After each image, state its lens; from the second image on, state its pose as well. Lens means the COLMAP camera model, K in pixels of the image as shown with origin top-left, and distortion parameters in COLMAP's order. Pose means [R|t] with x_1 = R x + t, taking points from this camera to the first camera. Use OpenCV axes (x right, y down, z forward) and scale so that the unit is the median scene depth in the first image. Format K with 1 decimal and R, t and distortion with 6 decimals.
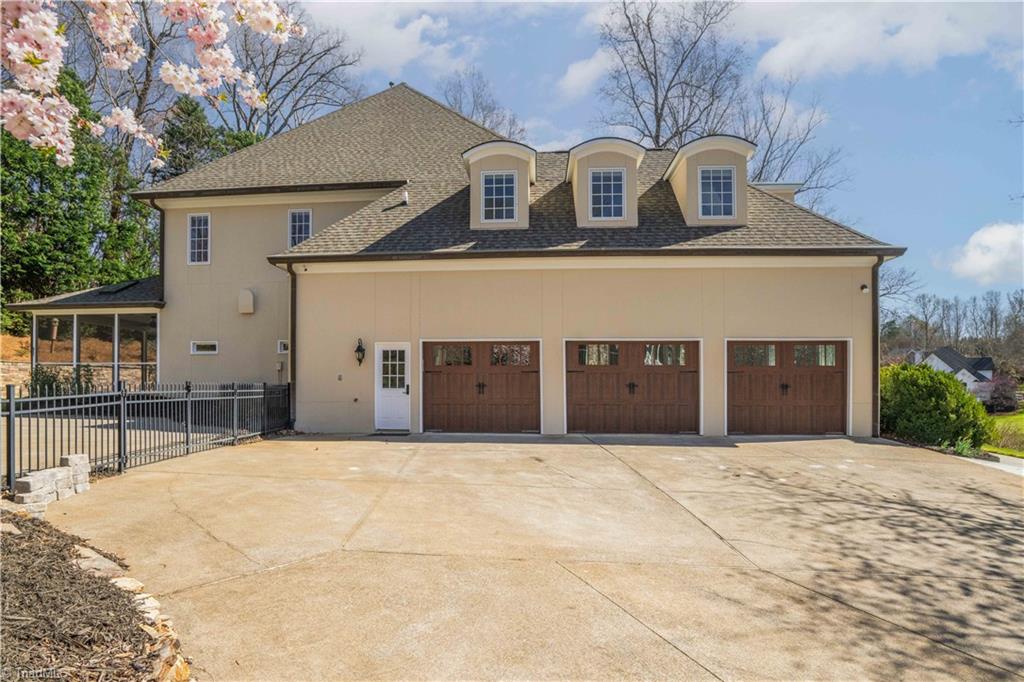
lens RADIAL K [[545.8, 0, 486.8], [0, 545.8, 362.6], [0, 0, 1]] dist [-0.002258, -0.000807]
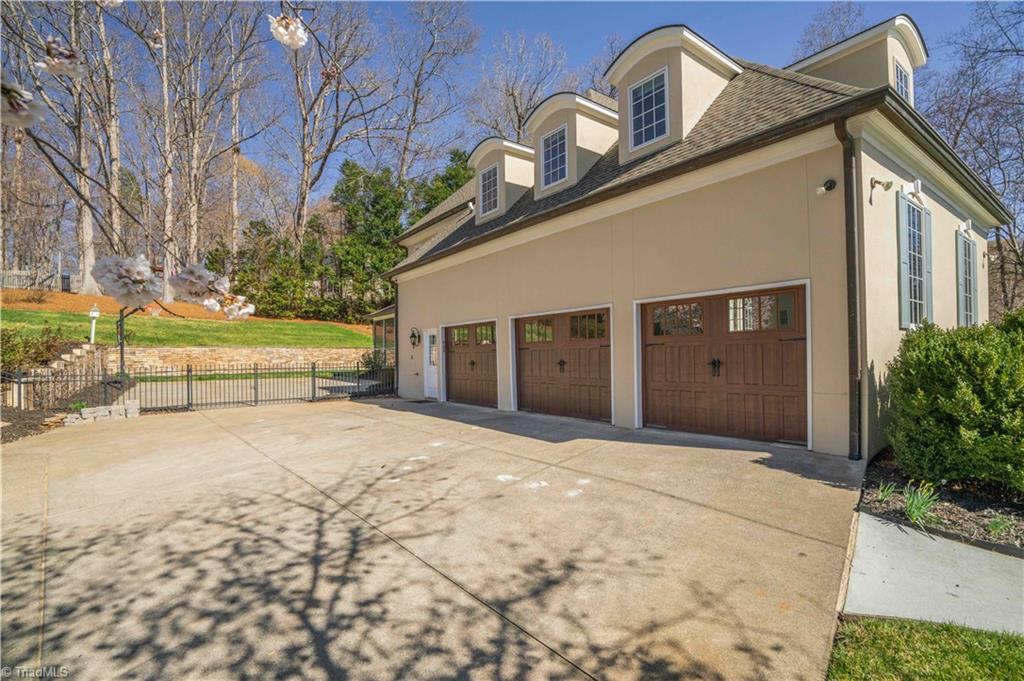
lens RADIAL K [[470.8, 0, 501.5], [0, 470.8, 336.1], [0, 0, 1]] dist [-0.020513, 0.001183]
pose [[0.680238, -0.035123, -0.732149, 1.477439], [0.020648, 0.999373, -0.028758, 0.027776], [0.732700, 0.004445, 0.680537, 0.814169]]
